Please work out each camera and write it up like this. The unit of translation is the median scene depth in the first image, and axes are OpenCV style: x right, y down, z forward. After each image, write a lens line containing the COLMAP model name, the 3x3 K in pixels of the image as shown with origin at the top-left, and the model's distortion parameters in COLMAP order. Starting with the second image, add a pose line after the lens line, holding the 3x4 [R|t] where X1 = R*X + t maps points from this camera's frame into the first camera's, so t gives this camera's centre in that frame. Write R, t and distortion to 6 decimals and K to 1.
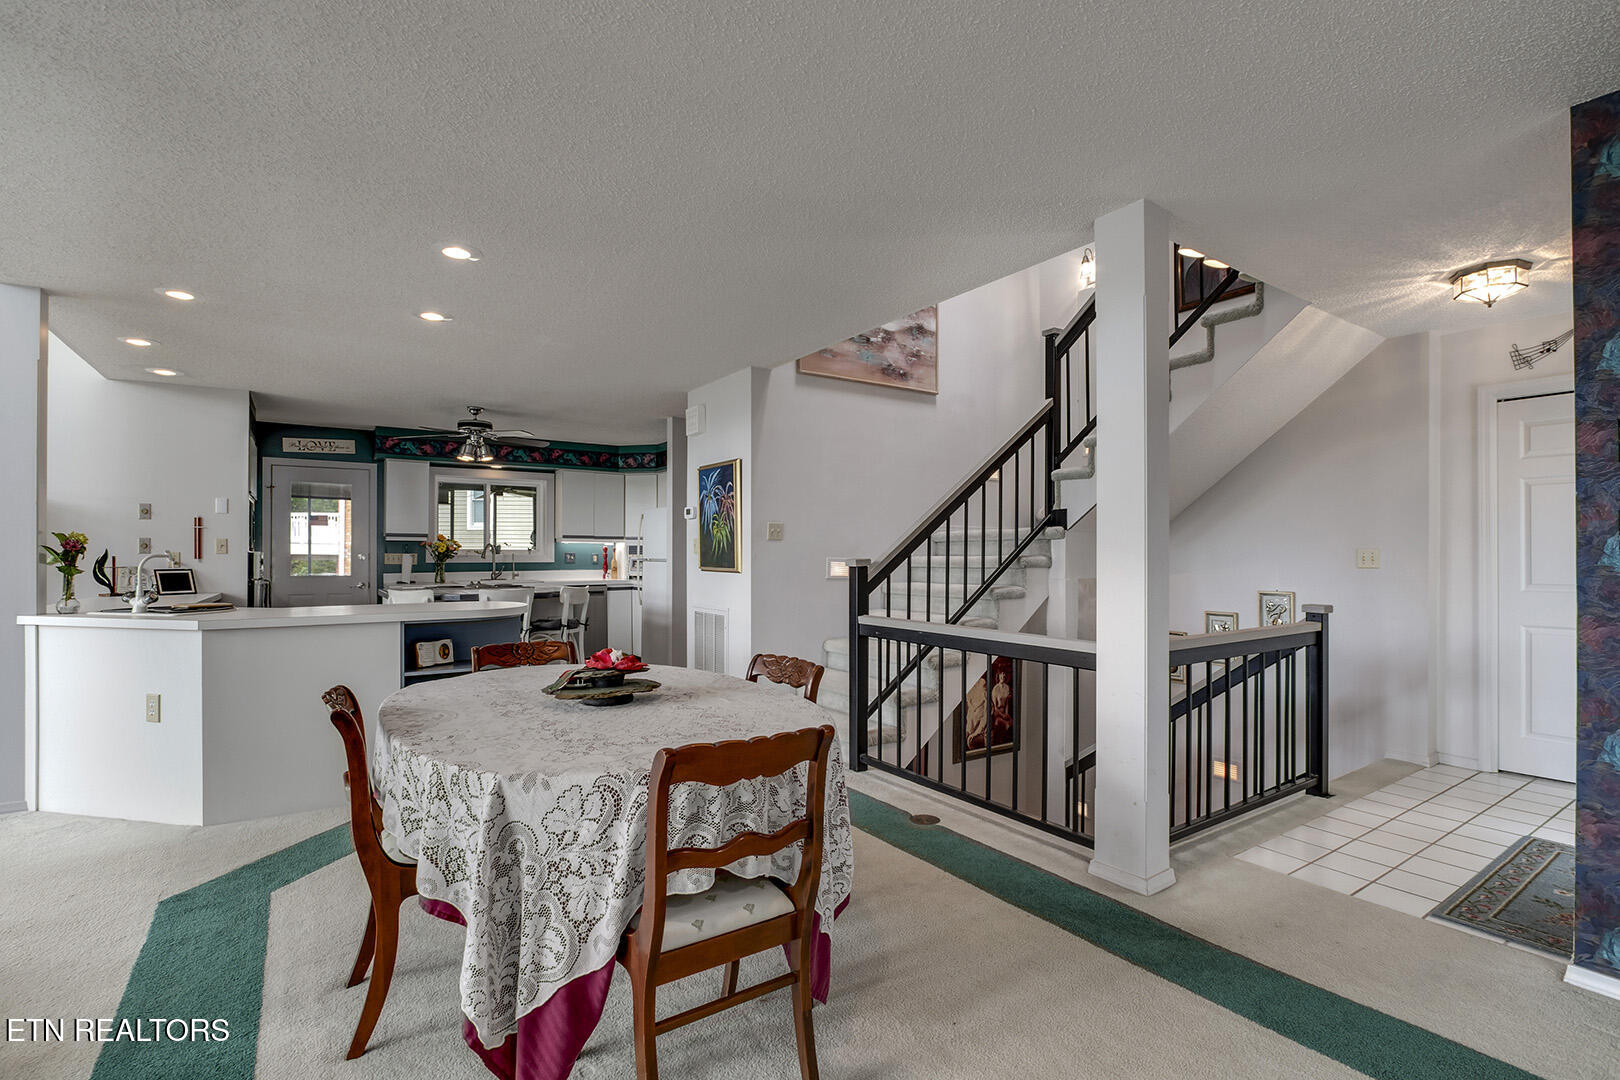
lens RADIAL K [[755.2, 0, 815.9], [0, 755.2, 551.5], [0, 0, 1]] dist [-0.025444, 0.001845]
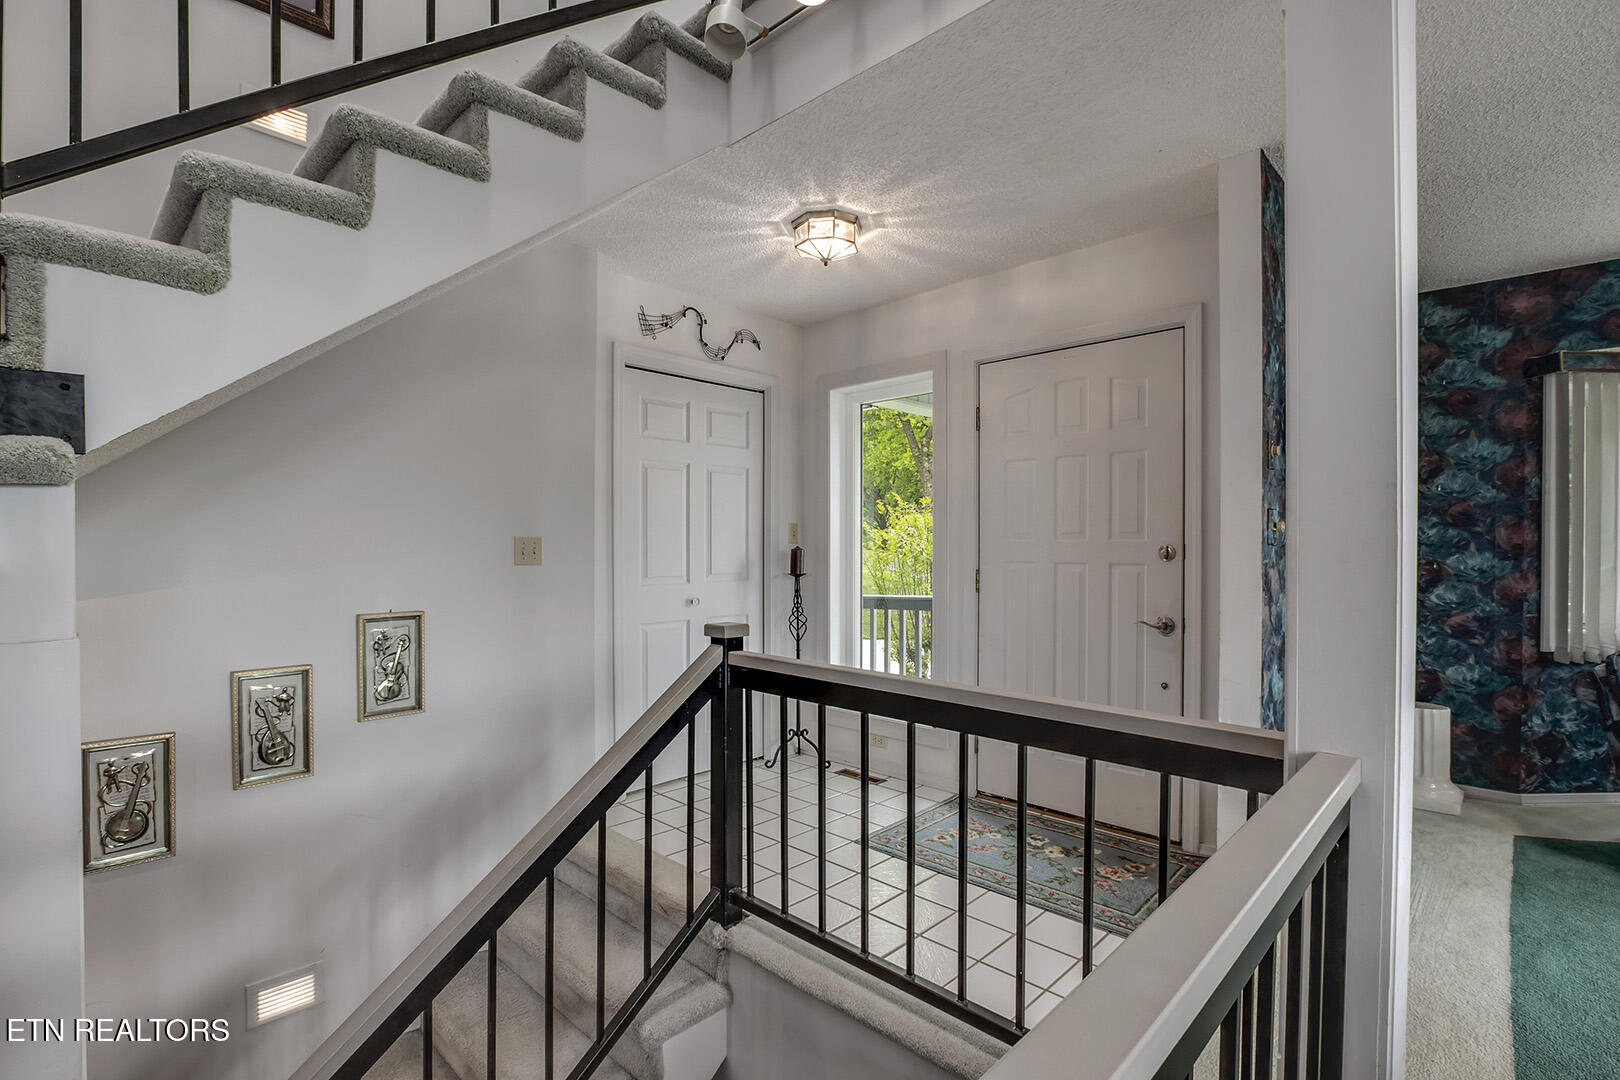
lens RADIAL K [[755.2, 0, 815.9], [0, 755.2, 551.5], [0, 0, 1]] dist [-0.025444, 0.001845]
pose [[-0.217462, -0.007818, 0.976038, 0.022986], [-0.001133, 0.999969, 0.007758, 0.005340], [-0.976068, 0.000581, -0.217464, 0.998575]]
